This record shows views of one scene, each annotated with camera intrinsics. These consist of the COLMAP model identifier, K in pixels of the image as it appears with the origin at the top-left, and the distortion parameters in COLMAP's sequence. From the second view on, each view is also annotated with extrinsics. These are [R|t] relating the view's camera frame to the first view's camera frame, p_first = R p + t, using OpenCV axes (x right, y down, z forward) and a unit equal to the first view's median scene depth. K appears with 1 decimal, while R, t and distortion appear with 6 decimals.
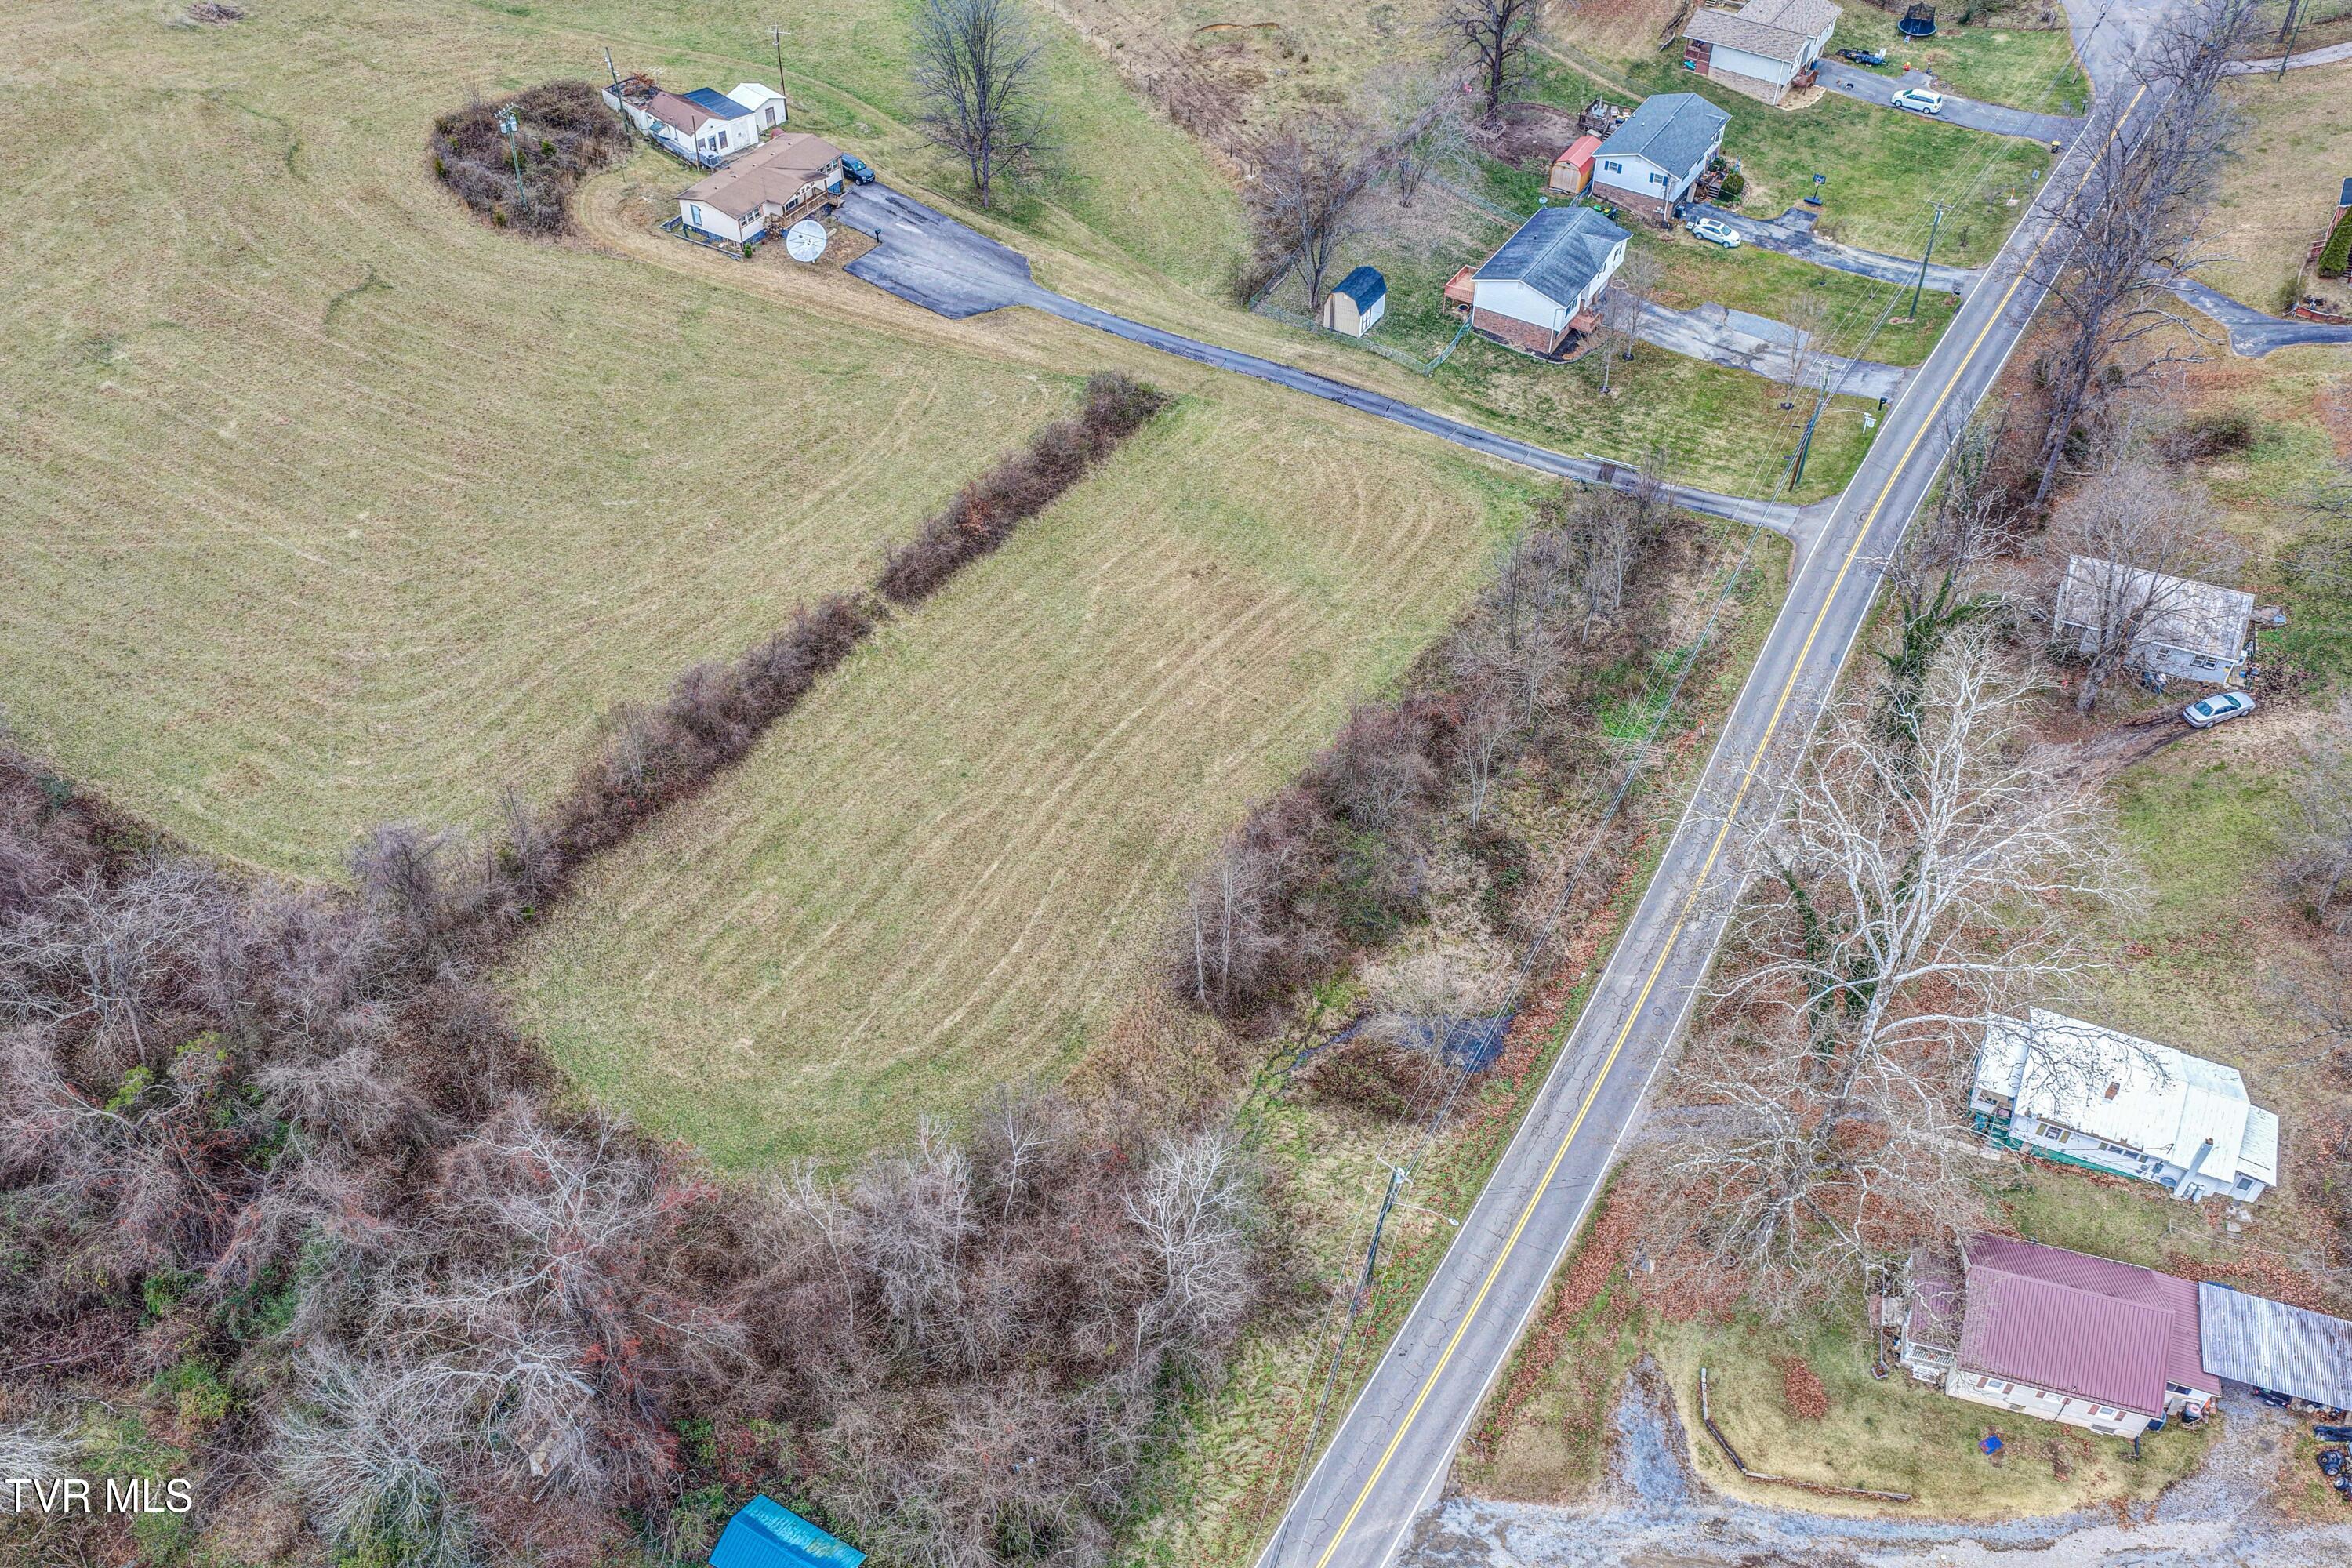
lens RADIAL K [[1932.0, 0, 1177.8], [0, 1932.0, 797.0], [0, 0, 1]] dist [-0.020705, 0.057099]
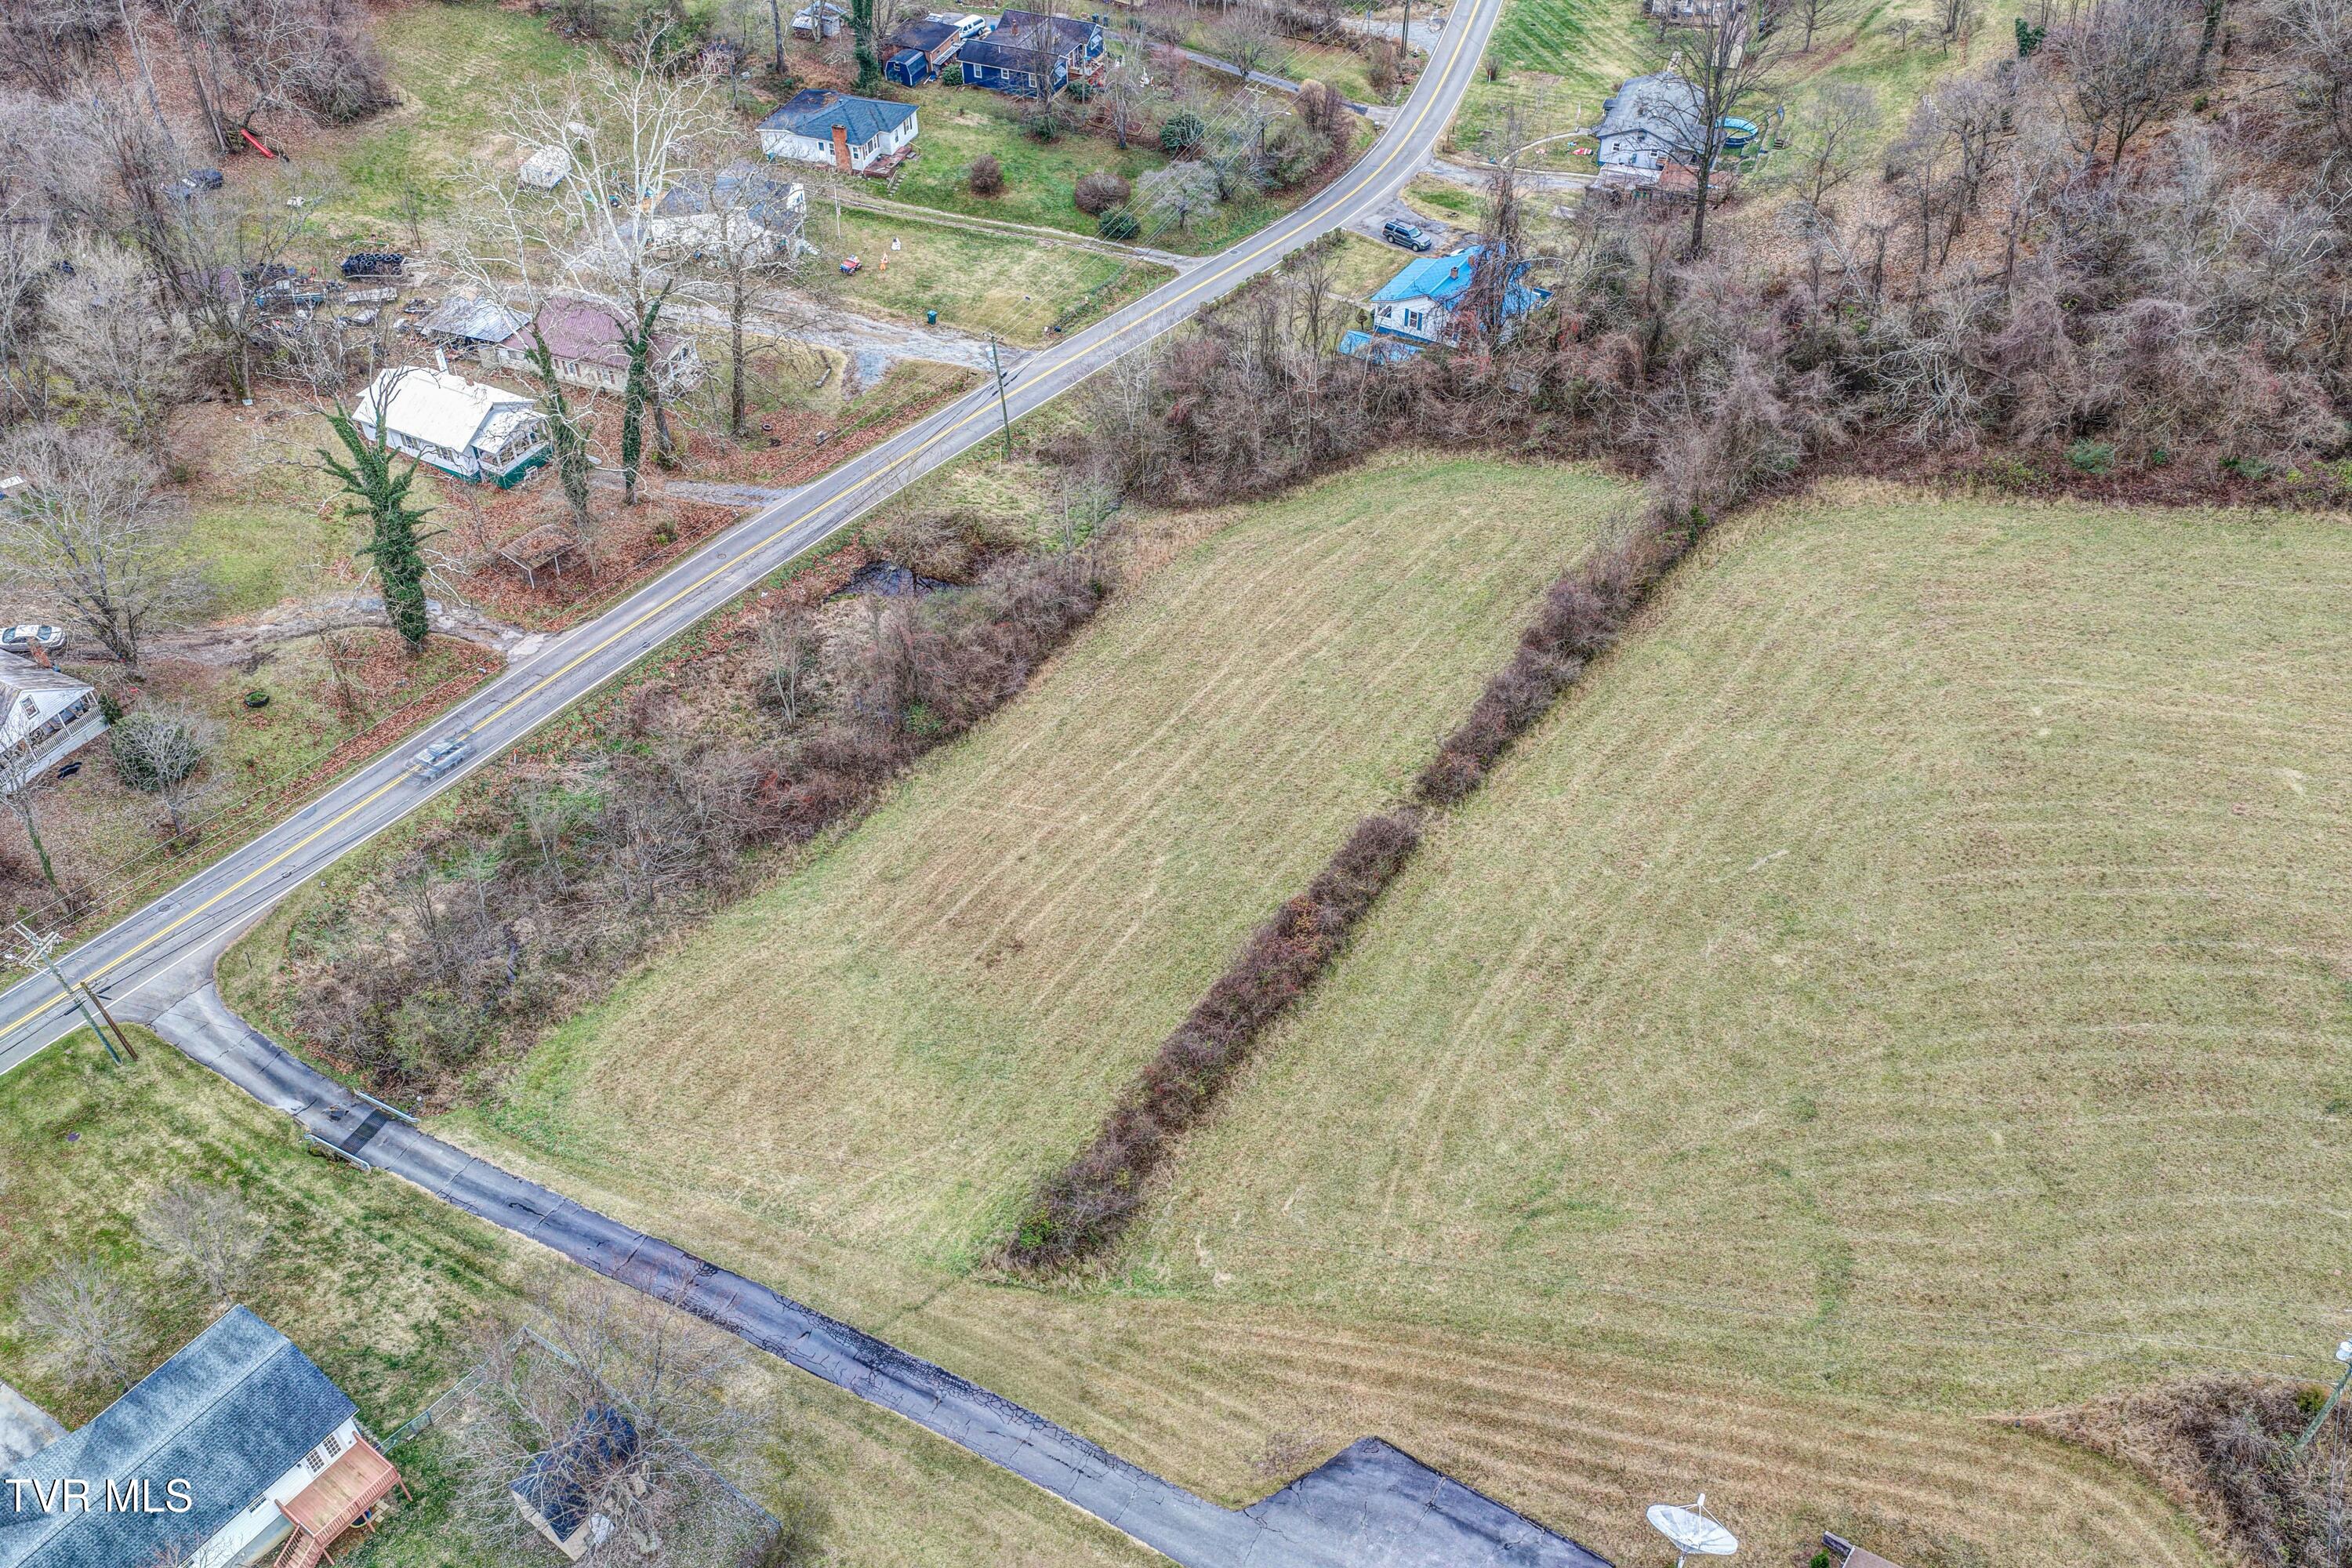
lens RADIAL K [[1932.0, 0, 1177.8], [0, 1932.0, 797.0], [0, 0, 1]] dist [-0.020705, 0.057099]
pose [[-0.996358, -0.053113, 0.066707, -0.102313], [0.064817, 0.036537, 0.997228, -0.878088], [-0.055403, 0.997920, -0.032961, 0.962450]]
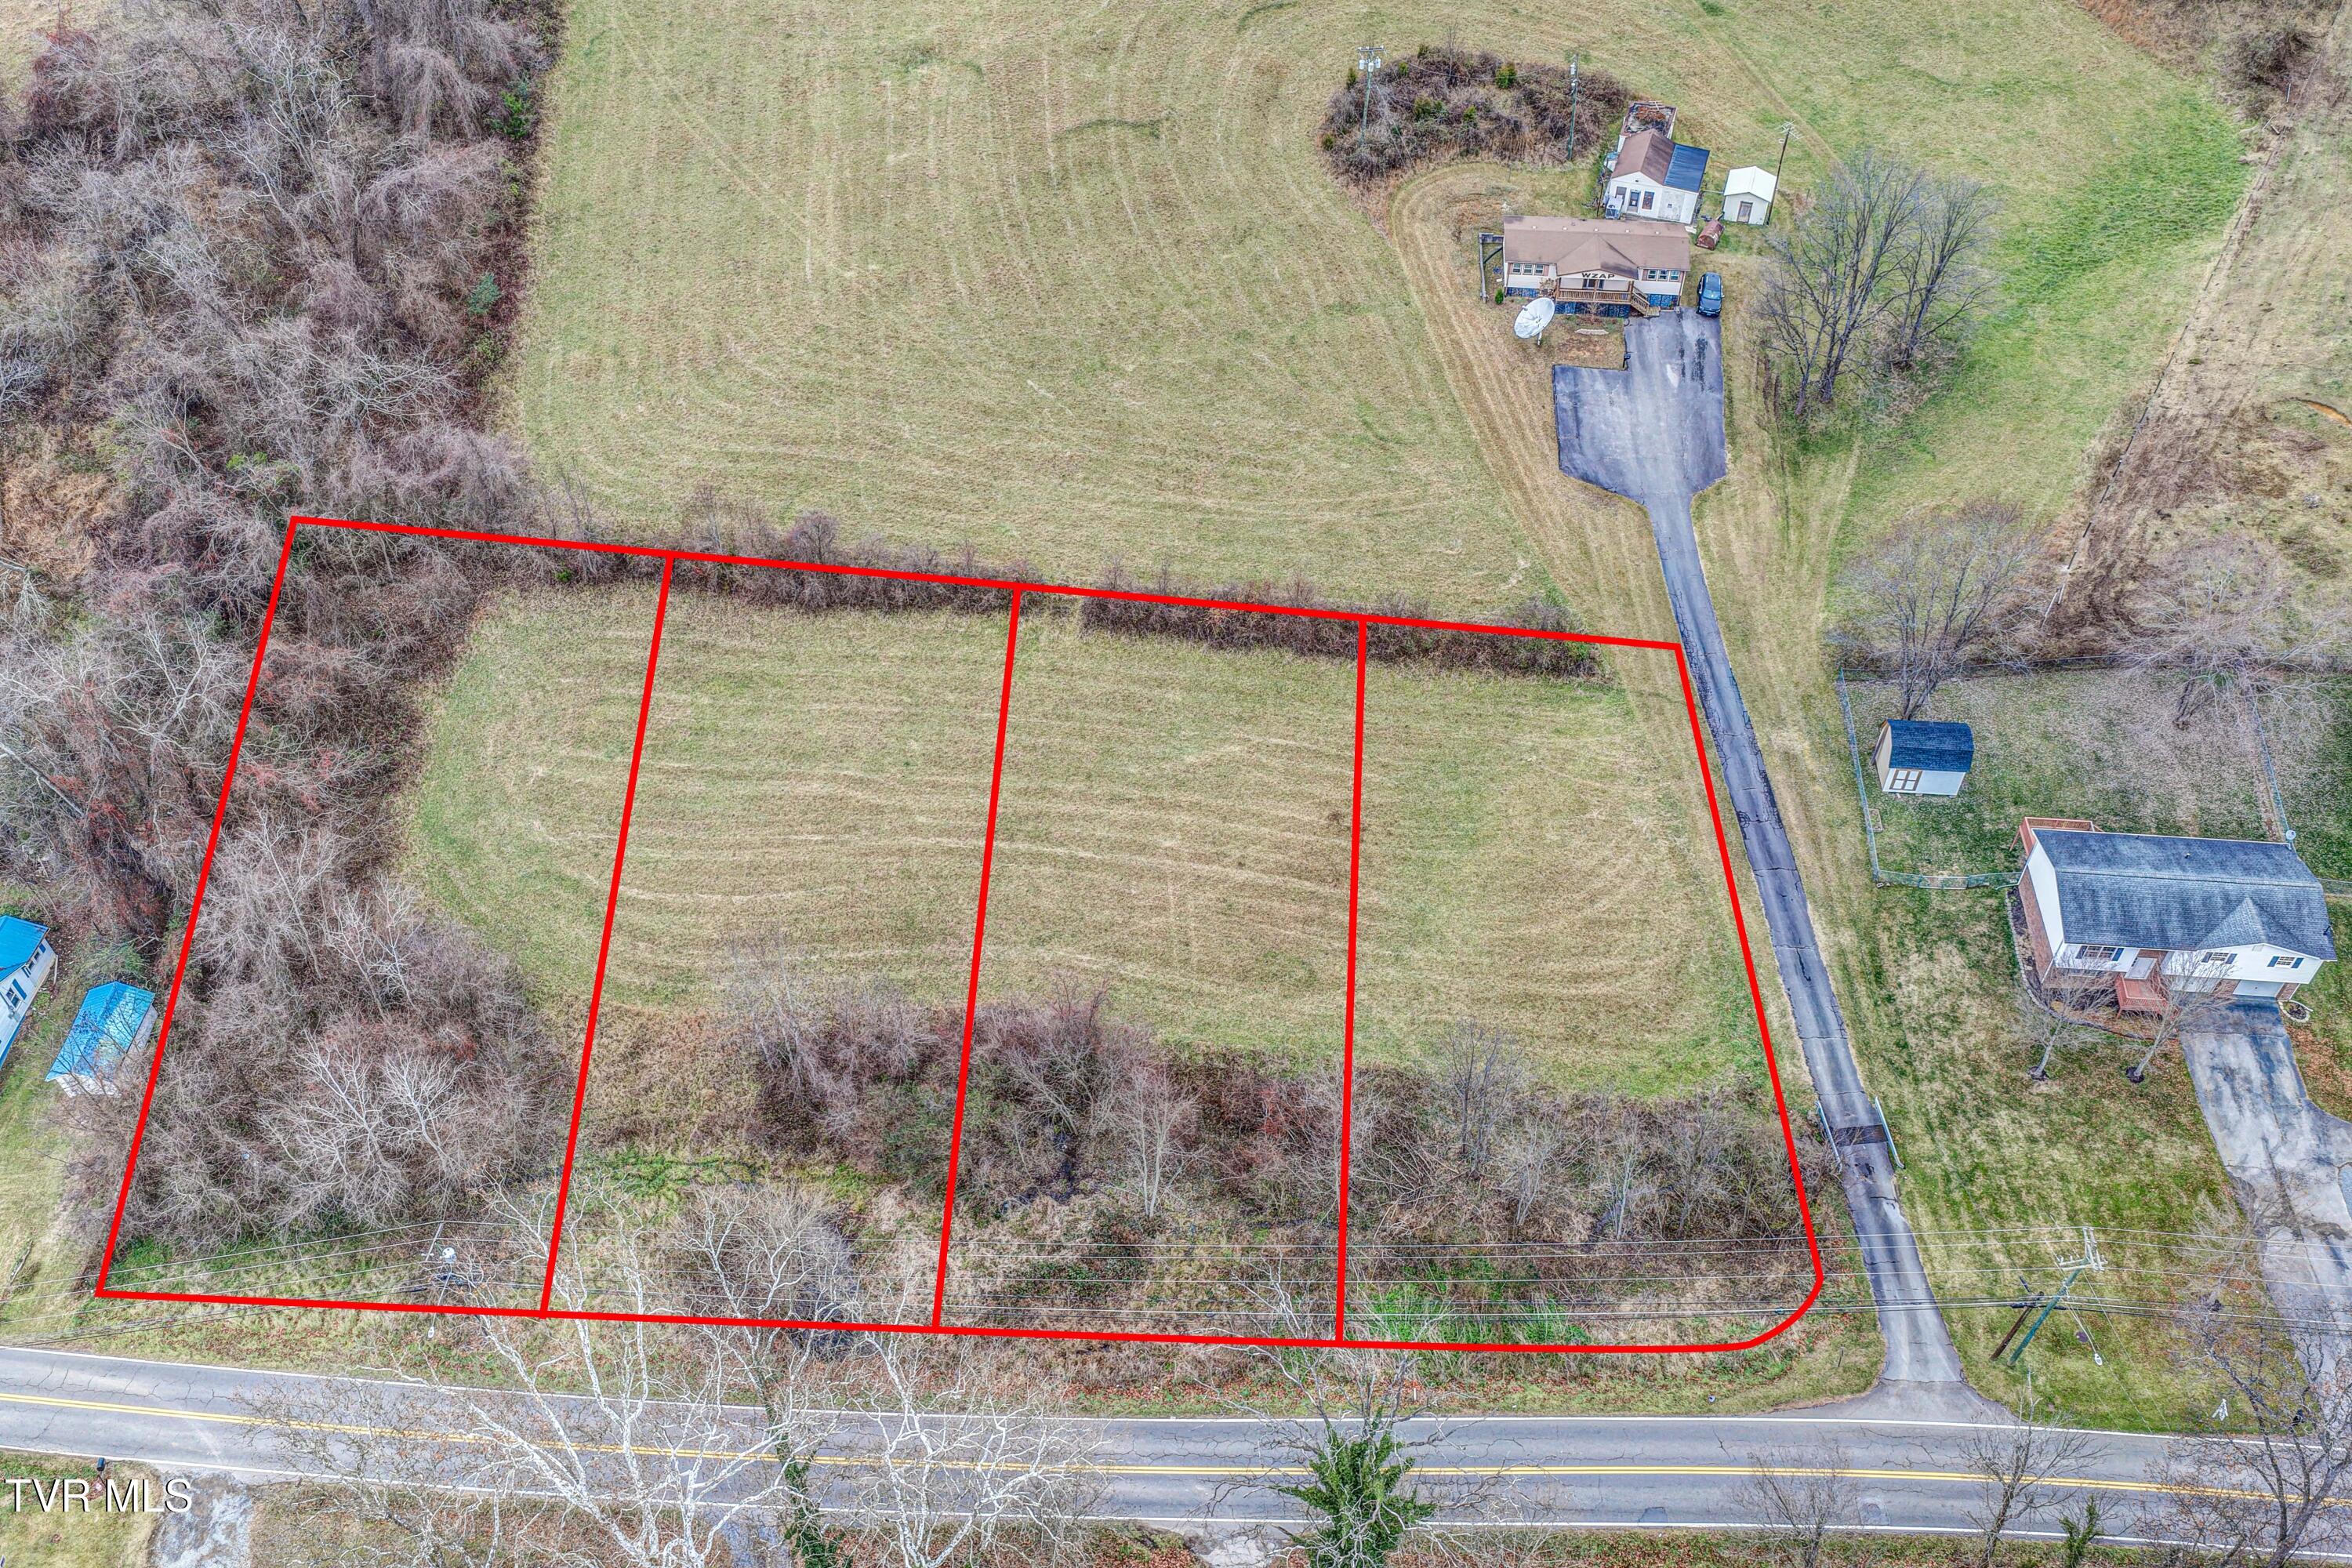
lens RADIAL K [[1932.0, 0, 1177.8], [0, 1932.0, 797.0], [0, 0, 1]] dist [-0.020705, 0.057099]
pose [[0.445100, 0.644557, -0.621637, 0.502747], [-0.624865, 0.720806, 0.299970, -0.334145], [0.641427, 0.254922, 0.723592, 0.335415]]
